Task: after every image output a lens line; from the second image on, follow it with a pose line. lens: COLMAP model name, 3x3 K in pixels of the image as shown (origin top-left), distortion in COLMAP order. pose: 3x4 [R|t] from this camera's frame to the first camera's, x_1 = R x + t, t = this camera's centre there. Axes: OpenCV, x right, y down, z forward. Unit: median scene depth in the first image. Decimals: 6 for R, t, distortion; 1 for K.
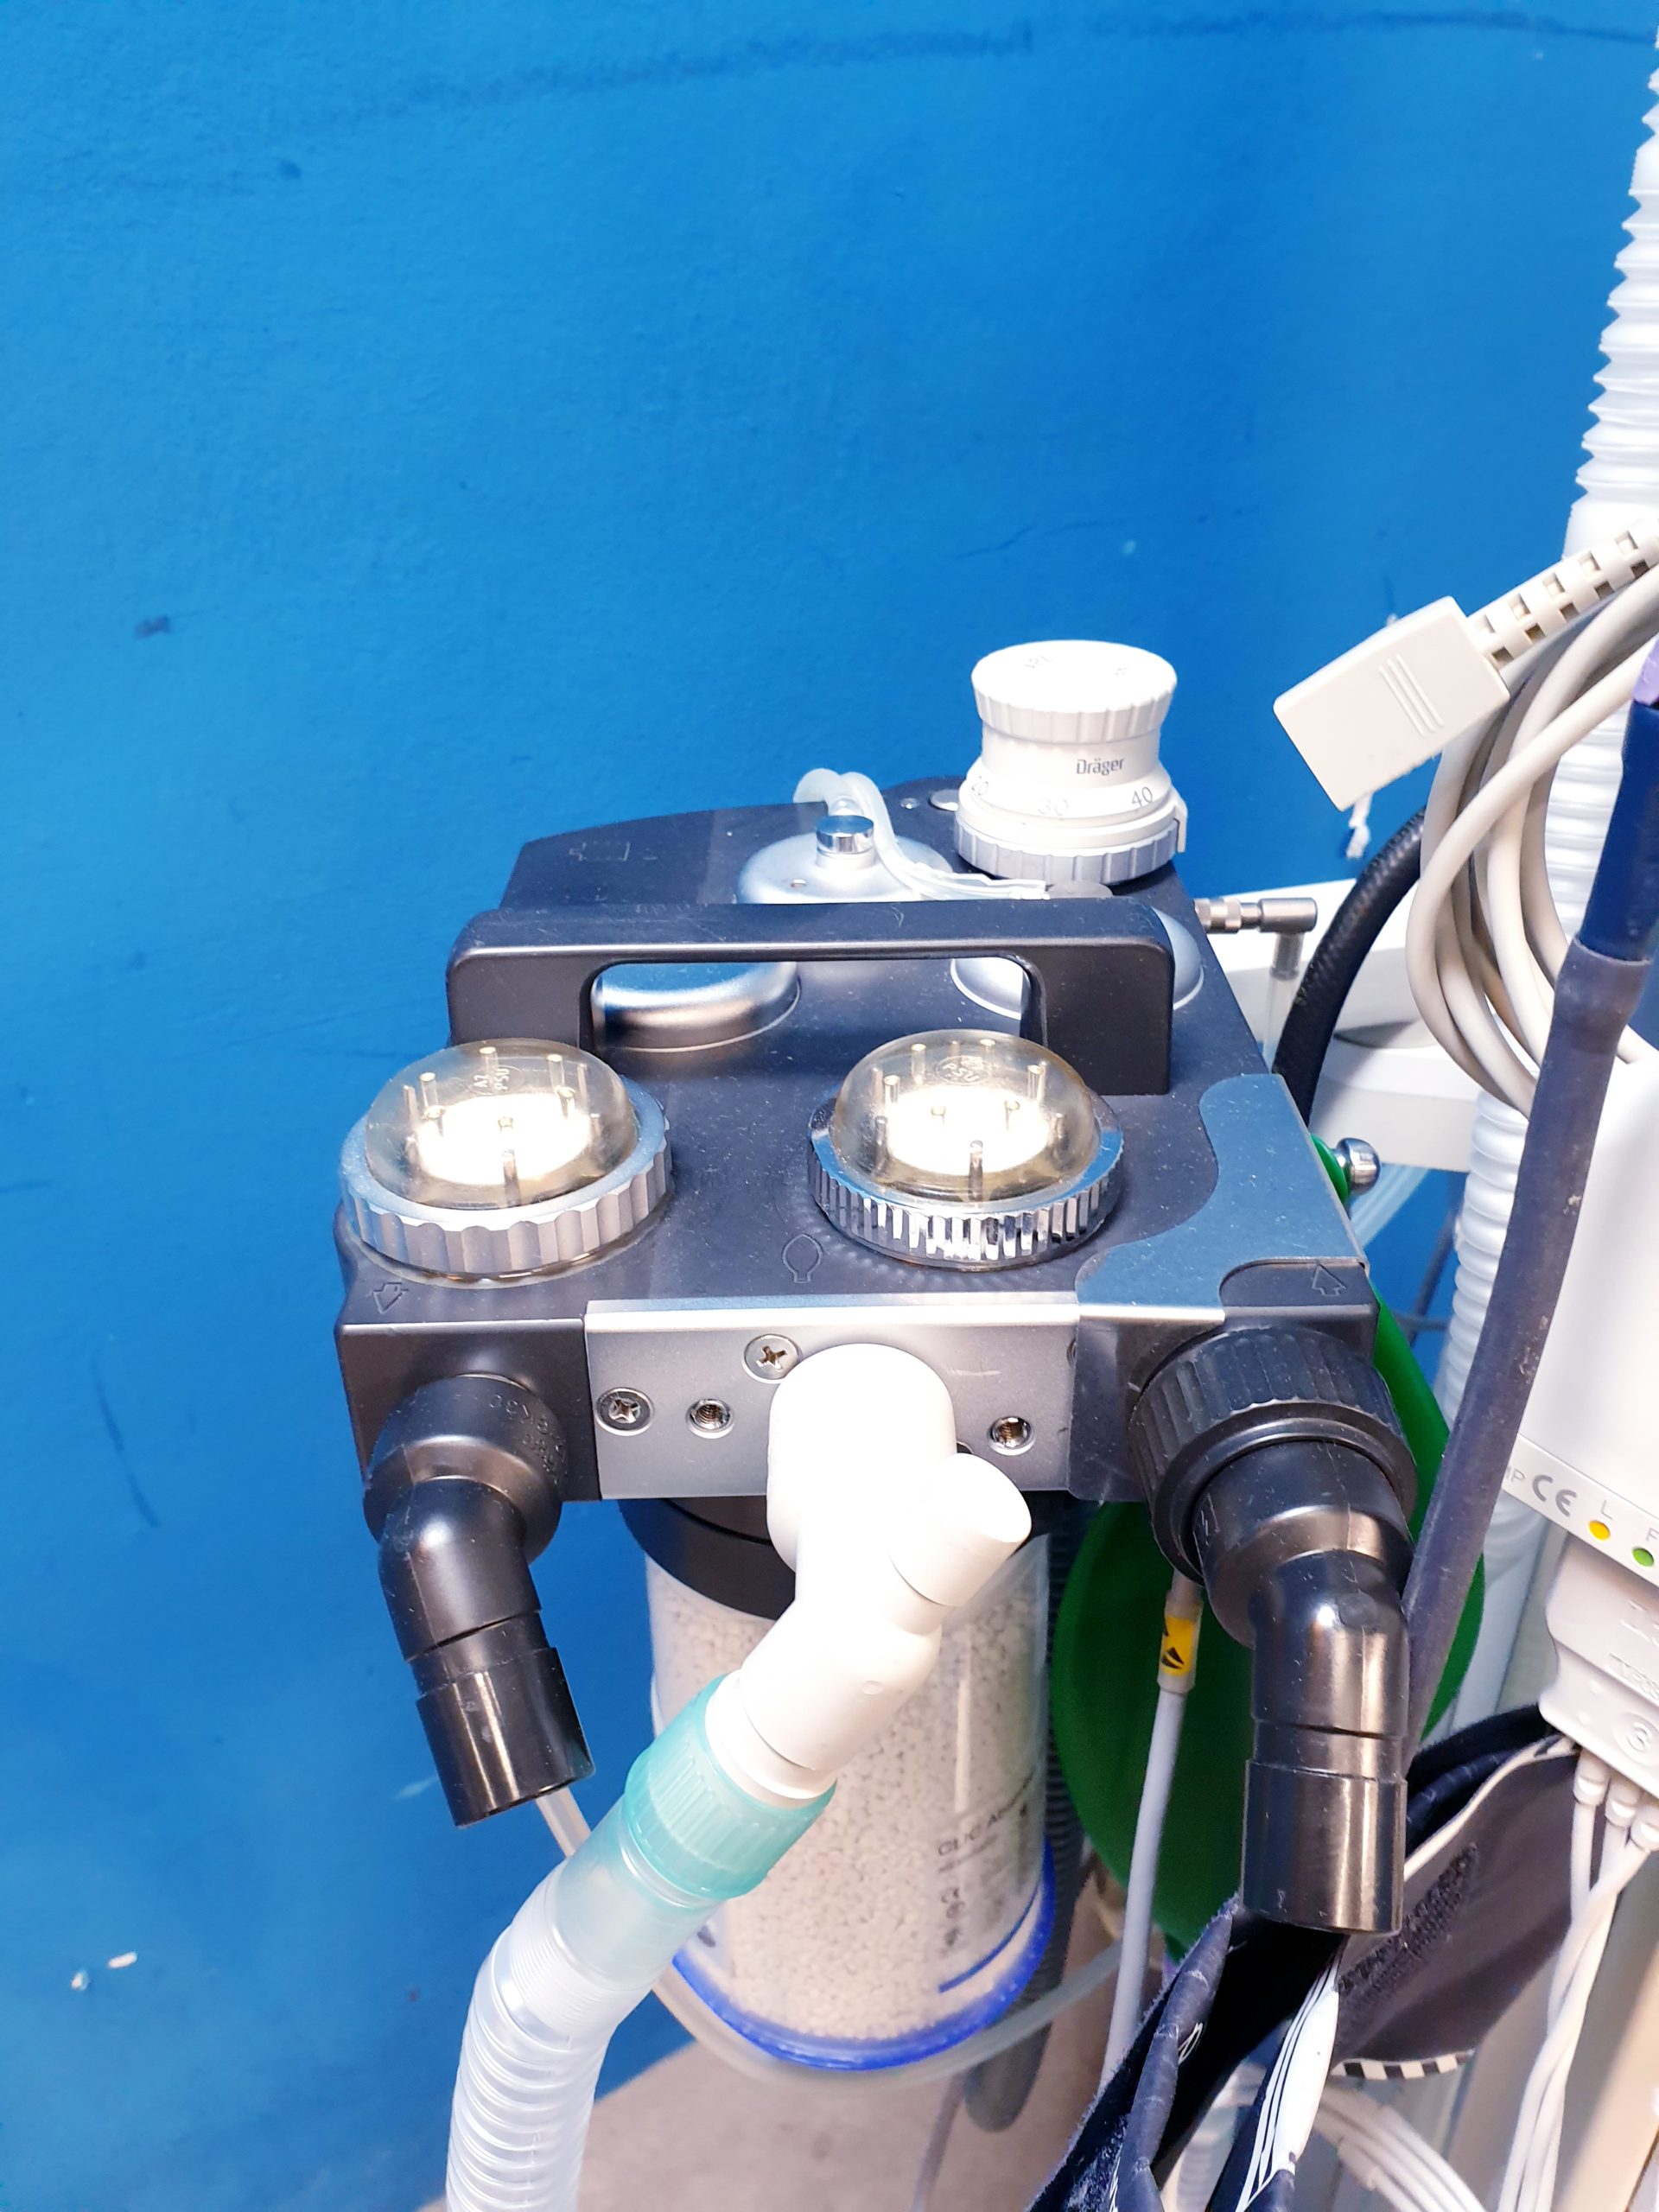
lens RADIAL K [[1736.6, 0, 835.2], [0, 1736.6, 1079.1], [0, 0, 1]] dist [0.014822, -0.008423]
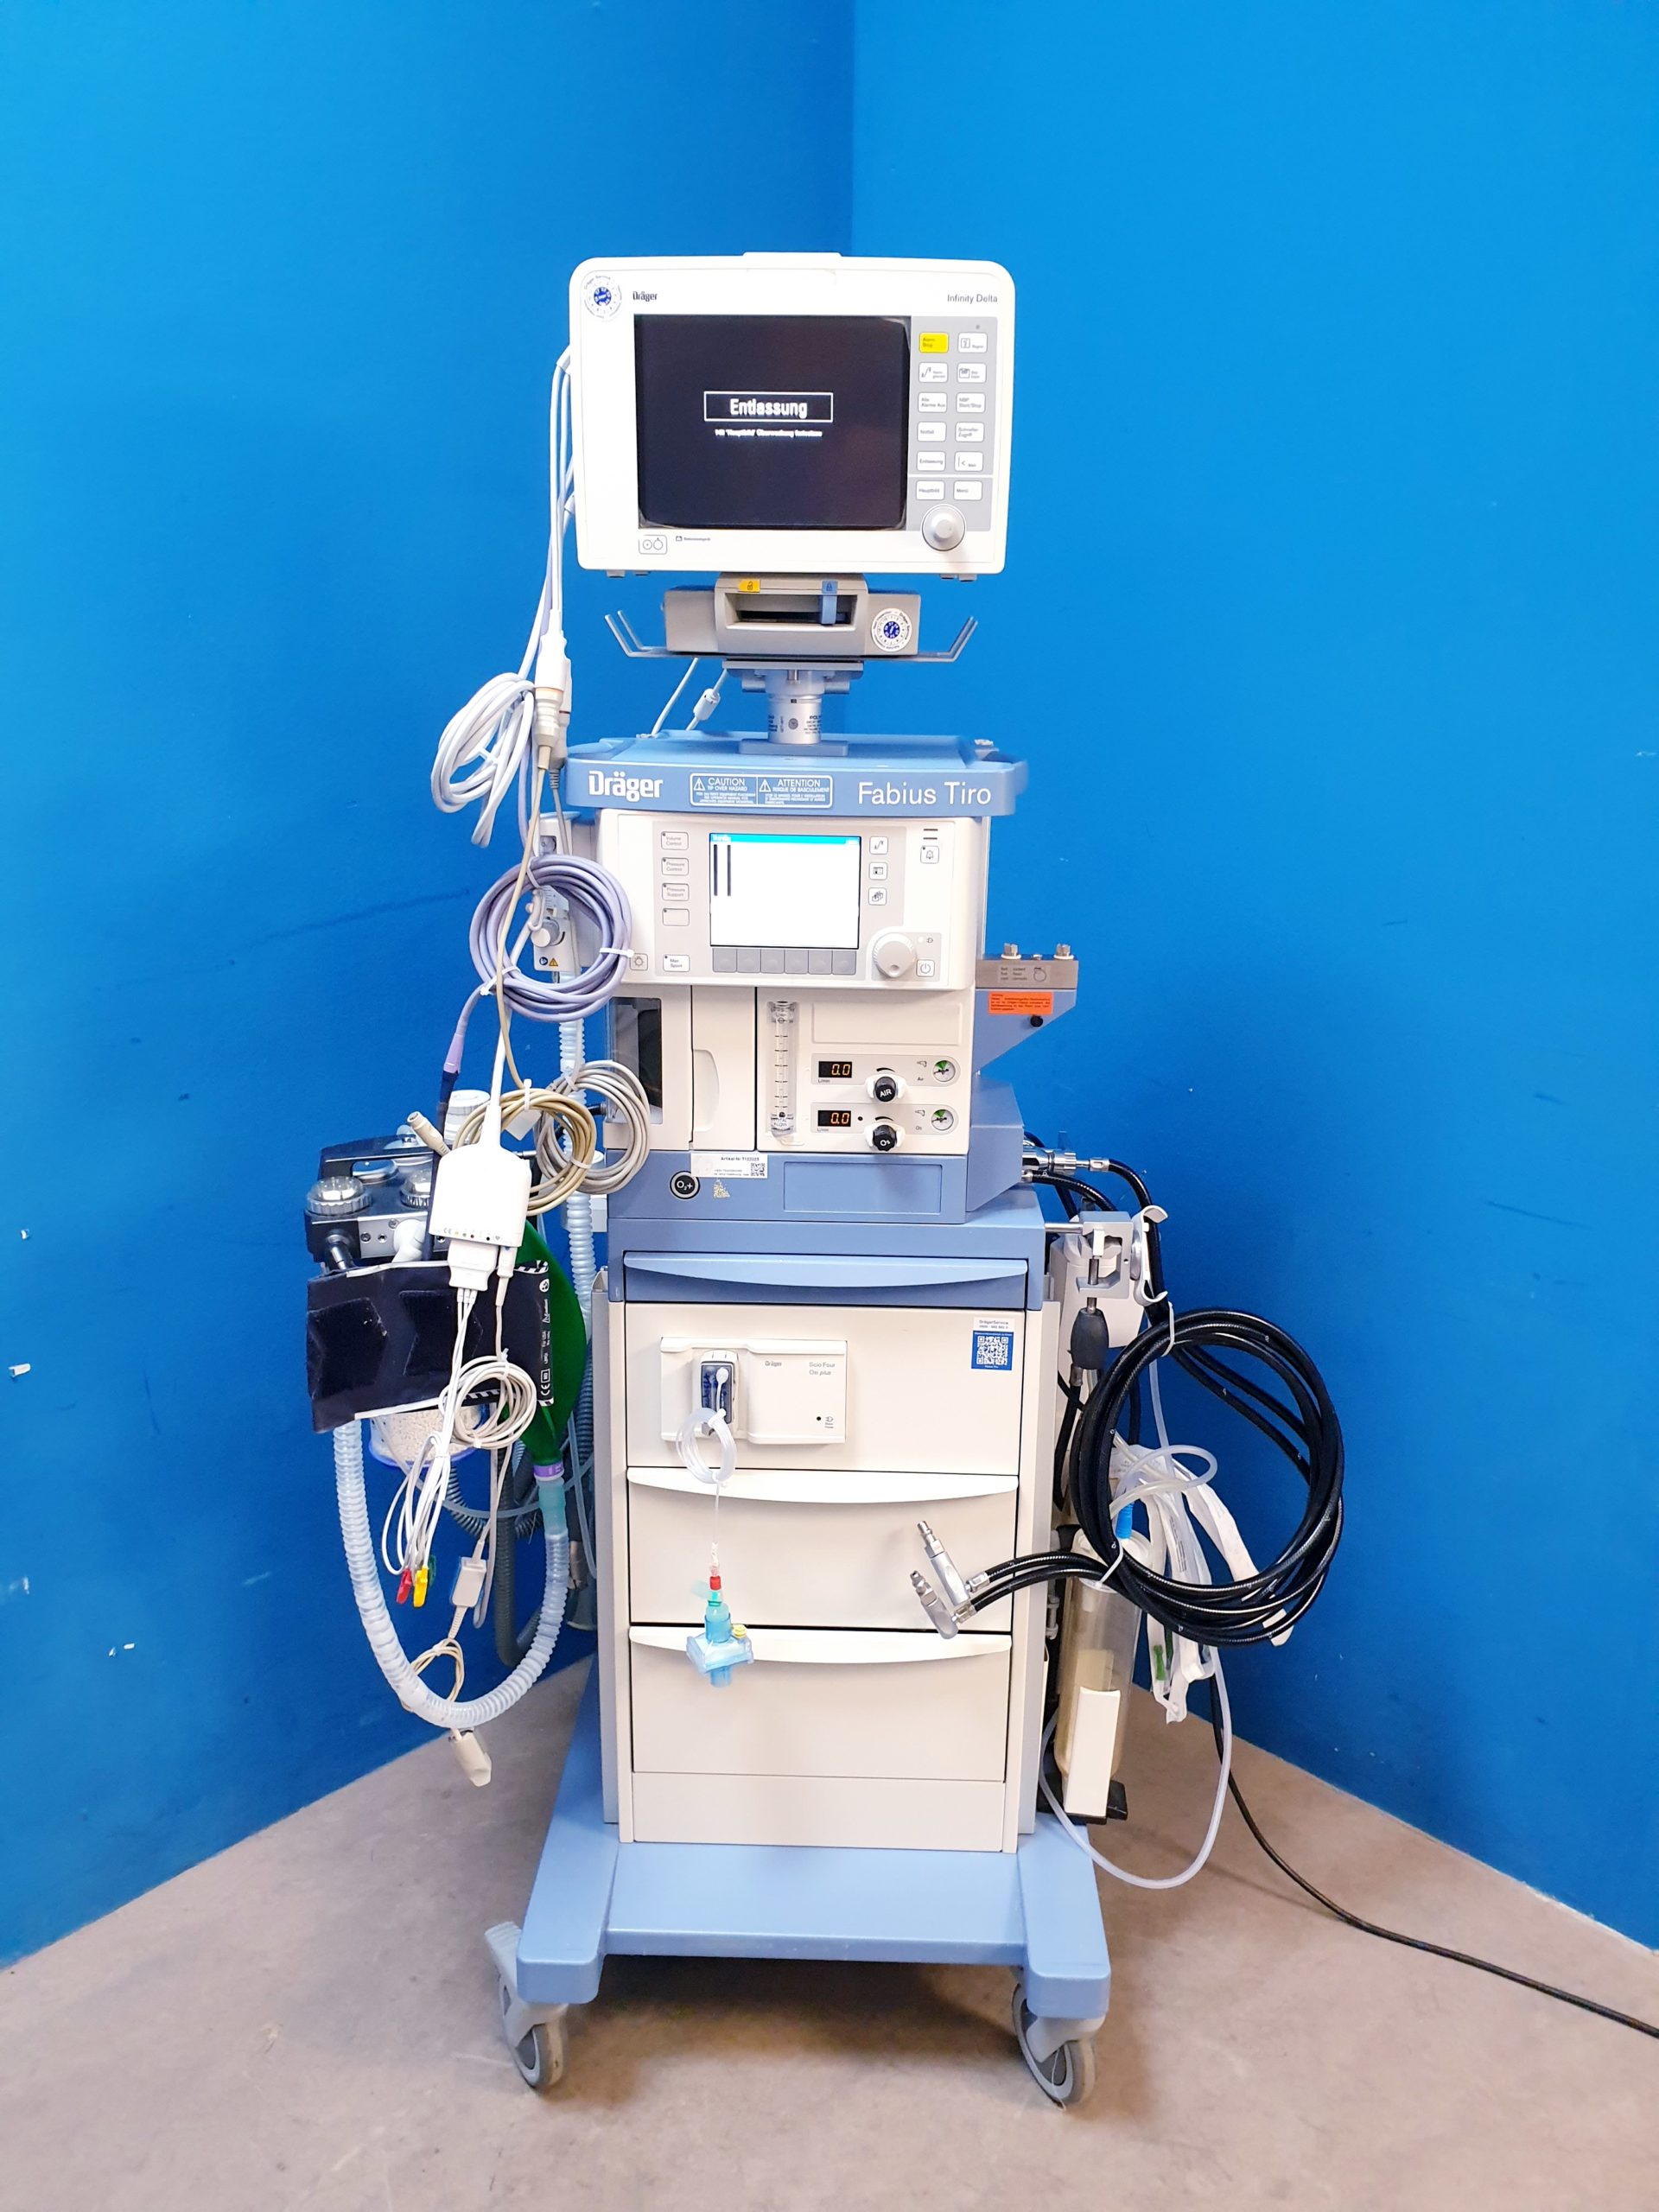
lens RADIAL K [[1736.6, 0, 839.5], [0, 1736.6, 1111.6], [0, 0, 1]] dist [0.014822, -0.008423]
pose [[0.975420, -0.054535, 0.213501, 0.087195], [0.097609, 0.975583, -0.196750, 0.486845], [-0.197558, 0.212754, 0.956926, -2.178274]]
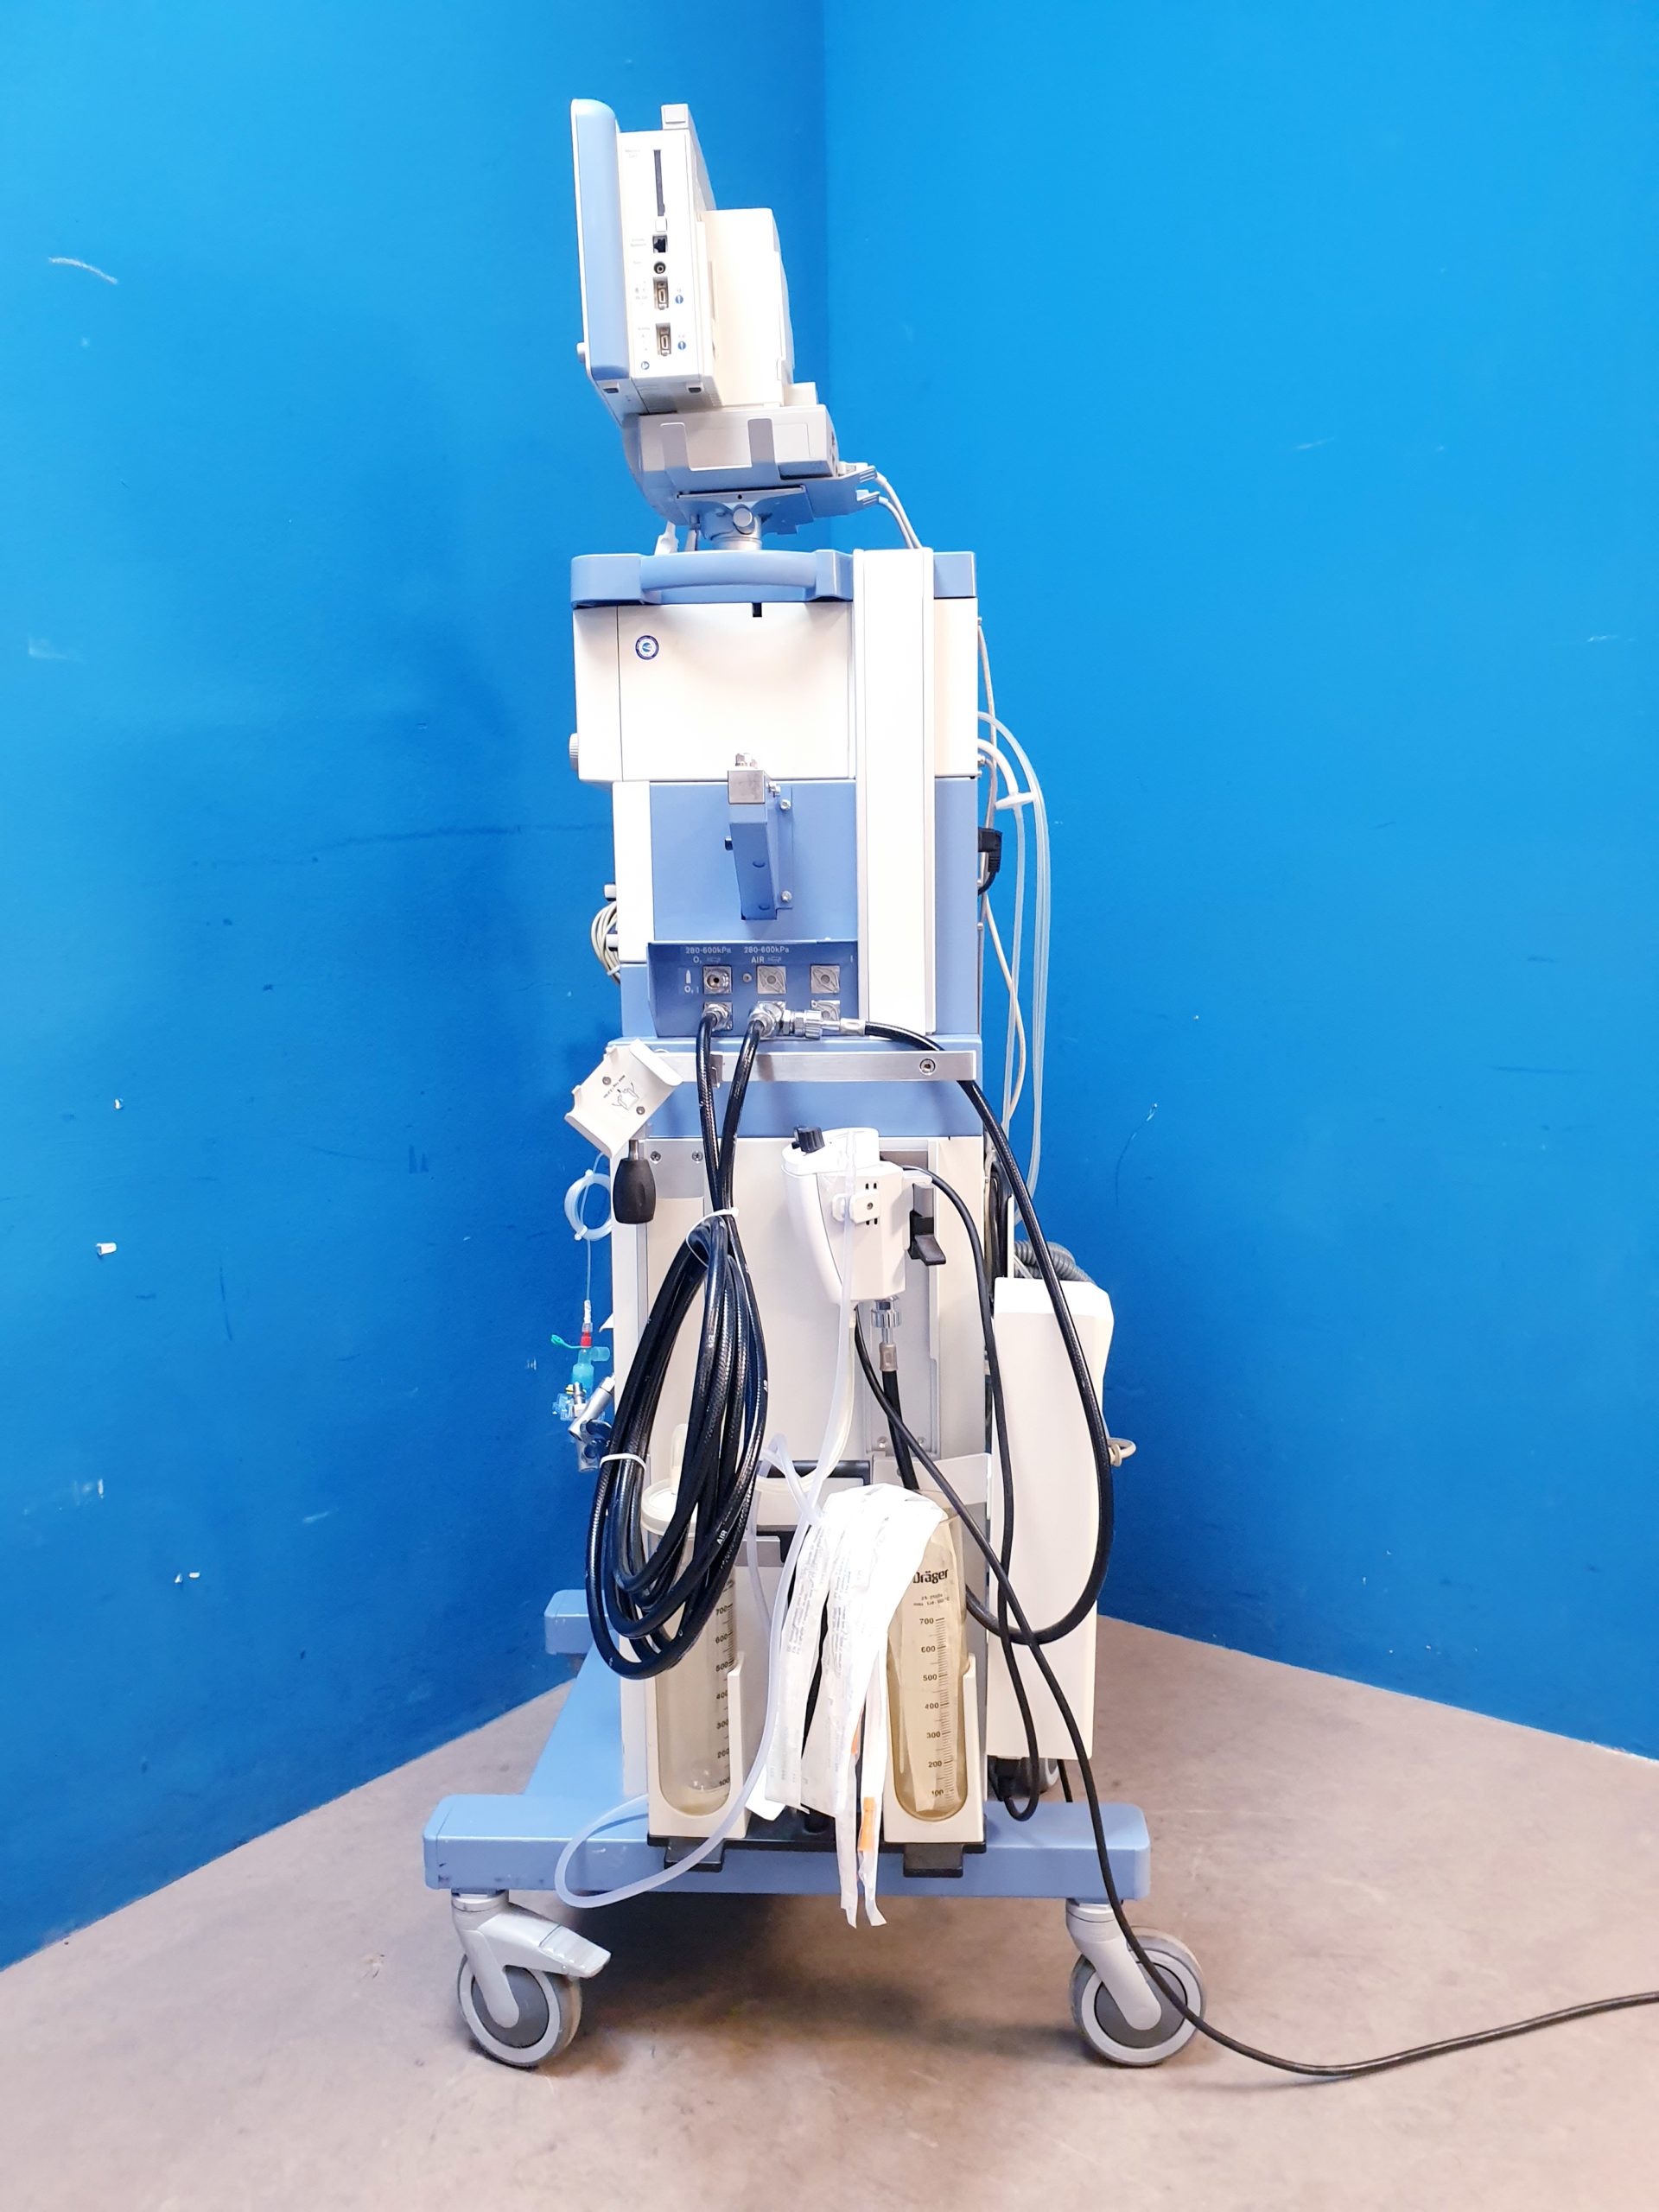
lens RADIAL K [[1736.6, 0, 850.7], [0, 1736.6, 1128.3], [0, 0, 1]] dist [0.014822, -0.008423]
pose [[0.937292, -0.053472, 0.344419, -0.492017], [0.178044, 0.922962, -0.341234, 1.212963], [-0.299640, 0.381158, 0.874606, -1.933192]]
